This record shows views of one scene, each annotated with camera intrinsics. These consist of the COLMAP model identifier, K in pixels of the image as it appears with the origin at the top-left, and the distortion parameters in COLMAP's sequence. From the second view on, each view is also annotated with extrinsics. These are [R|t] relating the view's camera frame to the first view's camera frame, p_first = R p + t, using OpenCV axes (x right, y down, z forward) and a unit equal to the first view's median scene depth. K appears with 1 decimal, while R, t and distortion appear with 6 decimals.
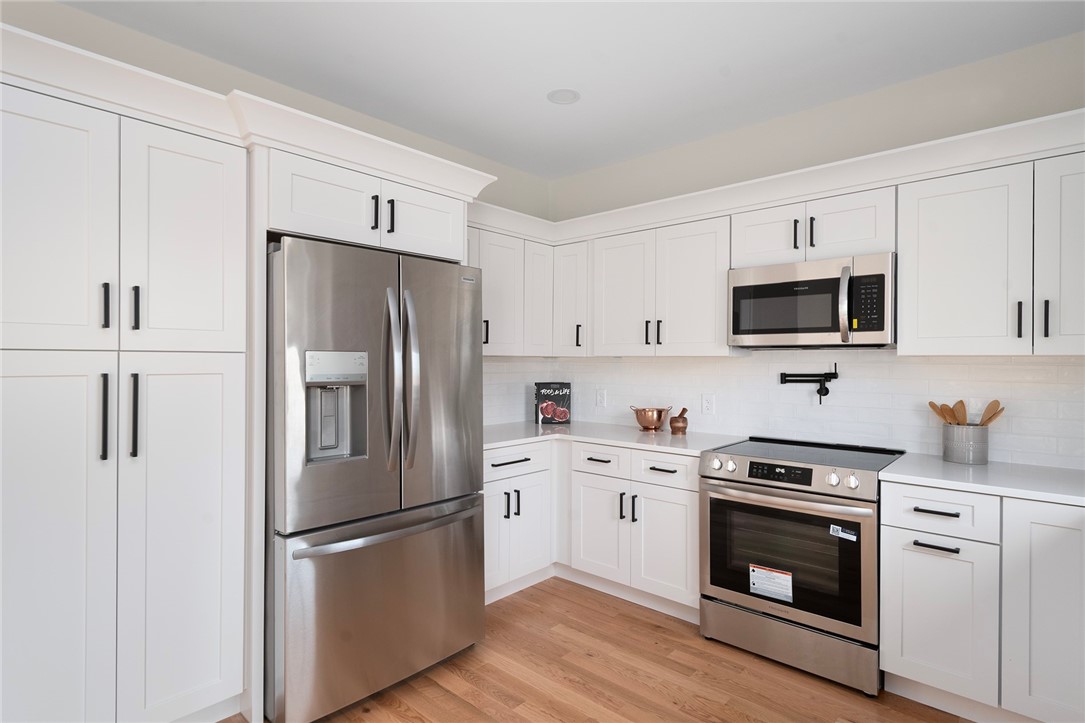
lens RADIAL K [[553.4, 0, 543.1], [0, 553.4, 362.7], [0, 0, 1]] dist [0.003759, 0.000720]
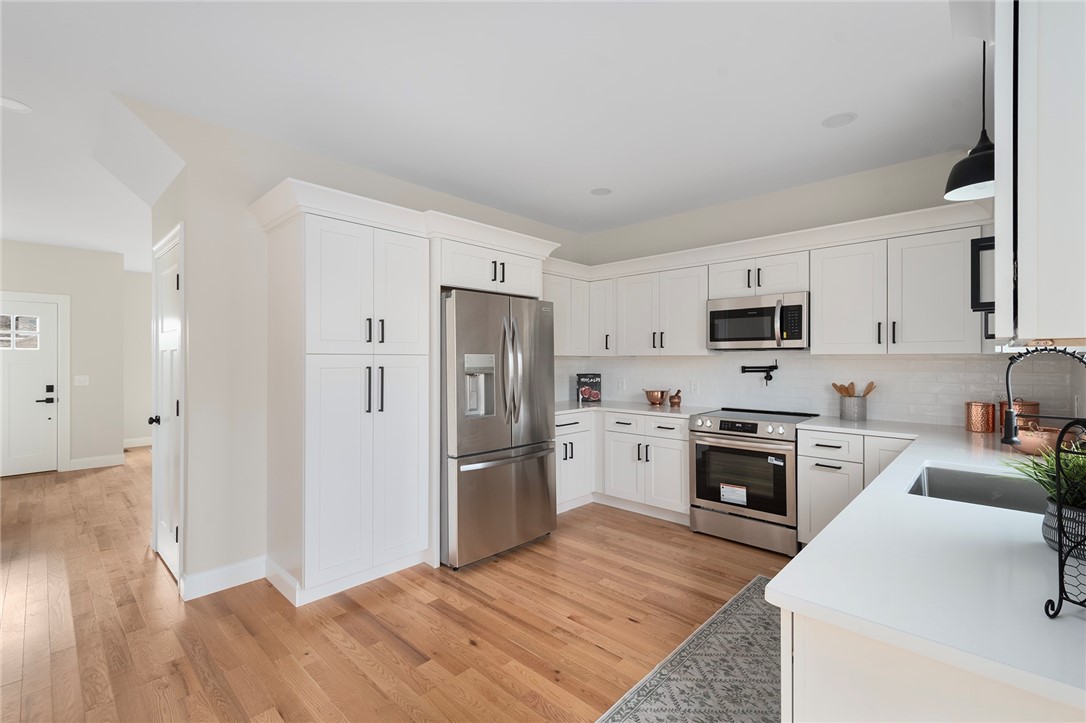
lens RADIAL K [[478.6, 0, 544.0], [0, 478.6, 359.0], [0, 0, 1]] dist [0.004893, -0.000344]
pose [[0.999802, -0.004768, -0.019333, -0.116346], [0.004684, 0.999979, -0.004384, 0.002742], [0.019354, 0.004293, 0.999803, -0.418538]]
